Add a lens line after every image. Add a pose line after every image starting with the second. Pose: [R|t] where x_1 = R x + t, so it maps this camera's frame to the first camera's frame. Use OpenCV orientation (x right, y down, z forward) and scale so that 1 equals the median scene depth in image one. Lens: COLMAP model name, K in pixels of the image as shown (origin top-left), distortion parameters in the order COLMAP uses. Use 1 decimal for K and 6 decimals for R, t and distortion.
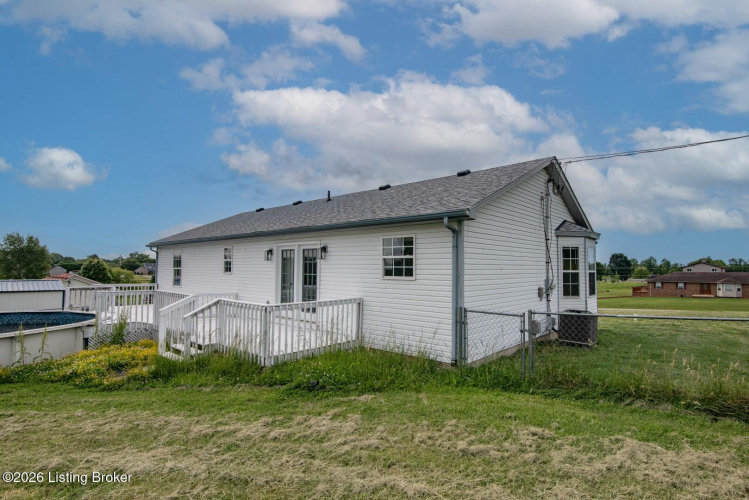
lens RADIAL K [[386.3, 0, 371.0], [0, 386.3, 256.8], [0, 0, 1]] dist [-0.018851, 0.000574]
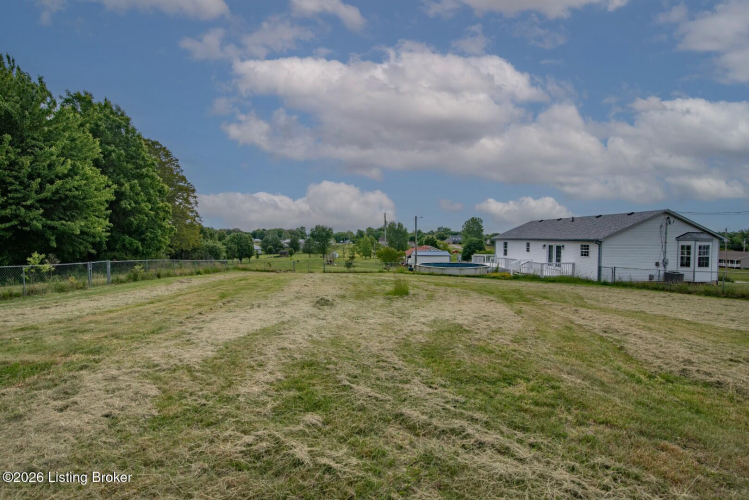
lens RADIAL K [[342.6, 0, 372.1], [0, 342.6, 251.6], [0, 0, 1]] dist [-0.019370, -0.000458]
pose [[0.735911, 0.023744, -0.676662, 0.547159], [0.023674, 0.997871, 0.060763, -0.163814], [0.676664, -0.060736, 0.733782, -1.851871]]
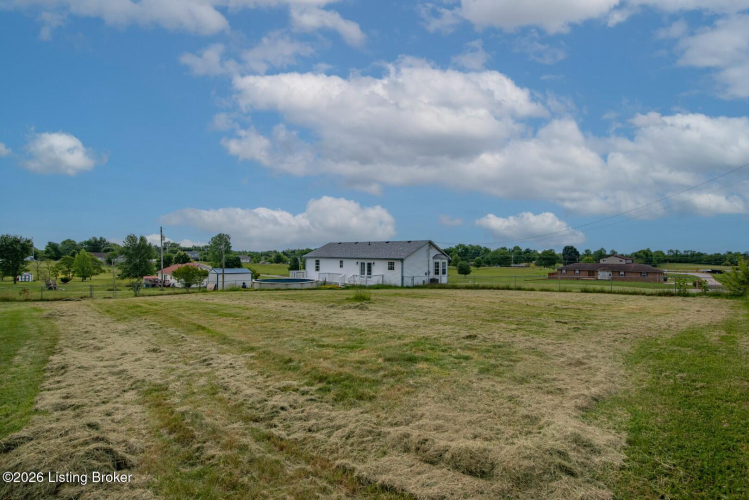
lens RADIAL K [[342.1, 0, 372.2], [0, 342.1, 253.8], [0, 0, 1]] dist [-0.008701, -0.000004]
pose [[0.999949, 0.004962, 0.008822, -0.160399], [-0.005190, 0.999646, 0.026101, -0.203806], [-0.008689, -0.026145, 0.999620, -2.564028]]
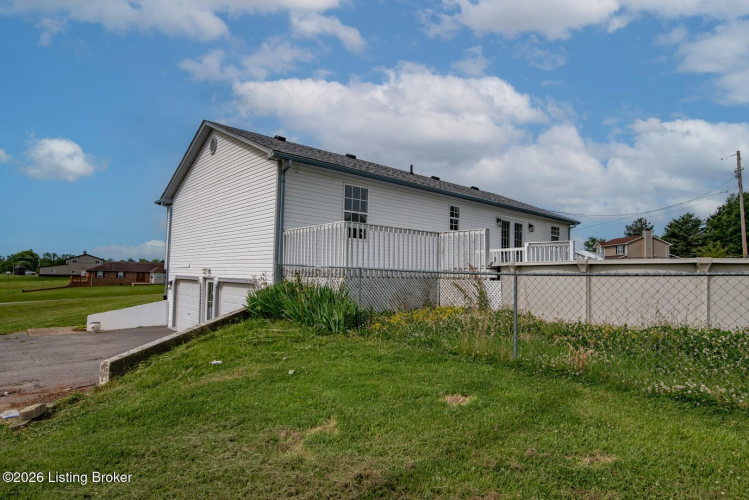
lens RADIAL K [[419.6, 0, 374.5], [0, 419.6, 250.0], [0, 0, 1]] dist [0.001768, 0.000268]
pose [[0.100845, 0.054153, 0.993427, -1.879070], [-0.053265, 0.997379, -0.048962, 0.198891], [-0.993475, -0.047977, 0.103465, 1.381922]]
